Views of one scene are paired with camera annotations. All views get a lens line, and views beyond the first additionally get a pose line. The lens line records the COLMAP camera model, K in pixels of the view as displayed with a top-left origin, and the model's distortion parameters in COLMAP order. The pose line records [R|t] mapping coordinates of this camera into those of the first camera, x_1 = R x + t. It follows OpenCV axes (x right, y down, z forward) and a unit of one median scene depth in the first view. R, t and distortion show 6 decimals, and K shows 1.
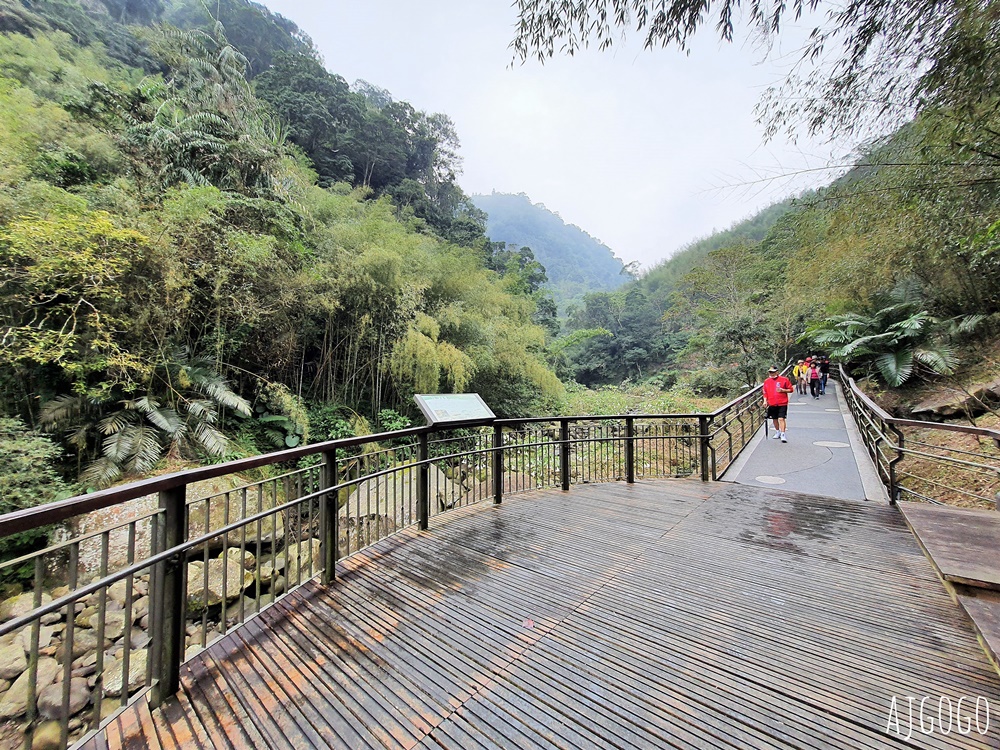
lens RADIAL K [[384.4, 0, 500.0], [0, 384.4, 375.0], [0, 0, 1]] dist [0.000224, 0.000065]
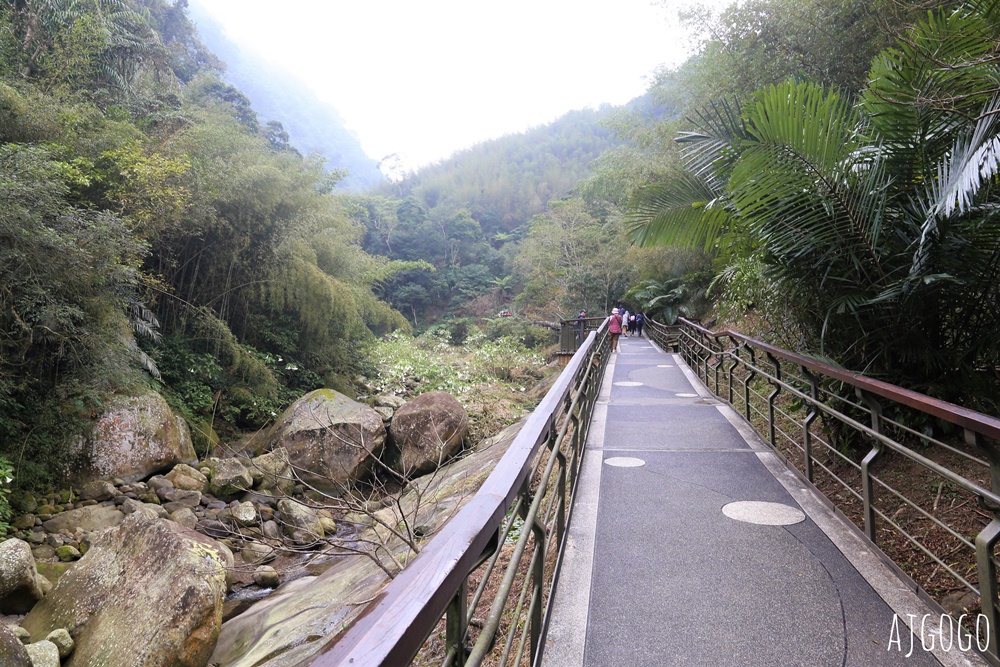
lens RADIAL K [[690.8, 0, 497.2], [0, 690.8, 316.0], [0, 0, 1]] dist [-0.090607, 0.004334]
pose [[0.857132, 0.044757, 0.513149, -0.549715], [-0.038684, 0.998998, -0.022517, 0.037679], [-0.513643, -0.000550, 0.858004, -0.557734]]
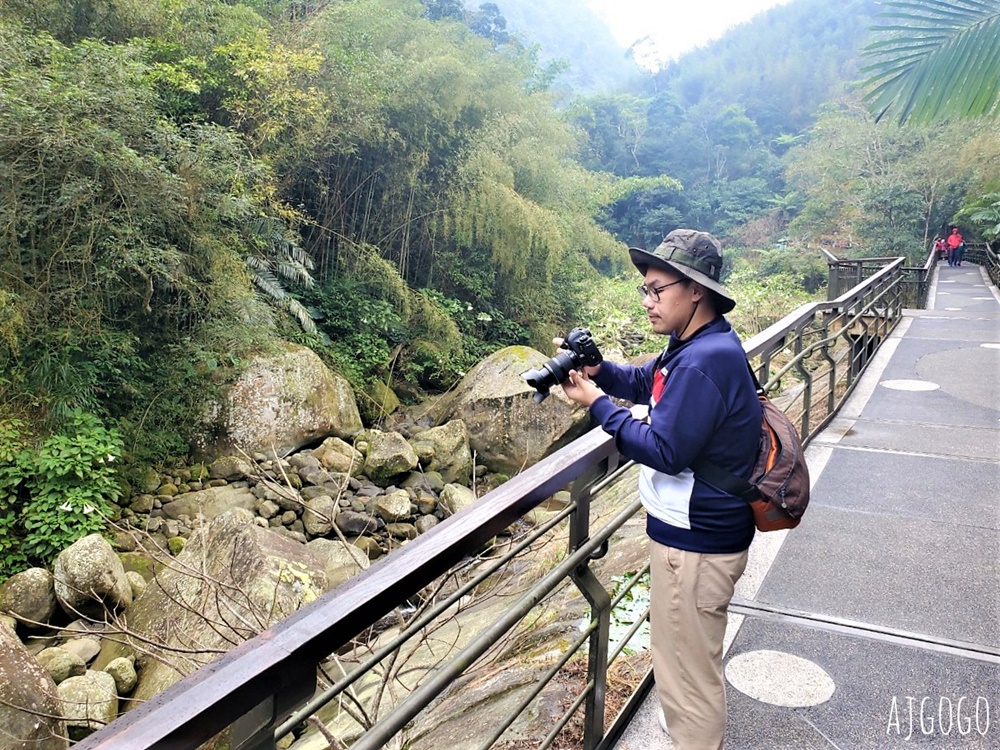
lens RADIAL K [[814.2, 0, 500.0], [0, 814.2, 375.0], [0, 0, 1]] dist [0.006278, -0.009845]
pose [[0.977962, 0.001711, 0.208774, -0.440718], [-0.032973, 0.988683, 0.146352, 0.023884], [-0.206161, -0.150011, 0.966951, -0.461436]]
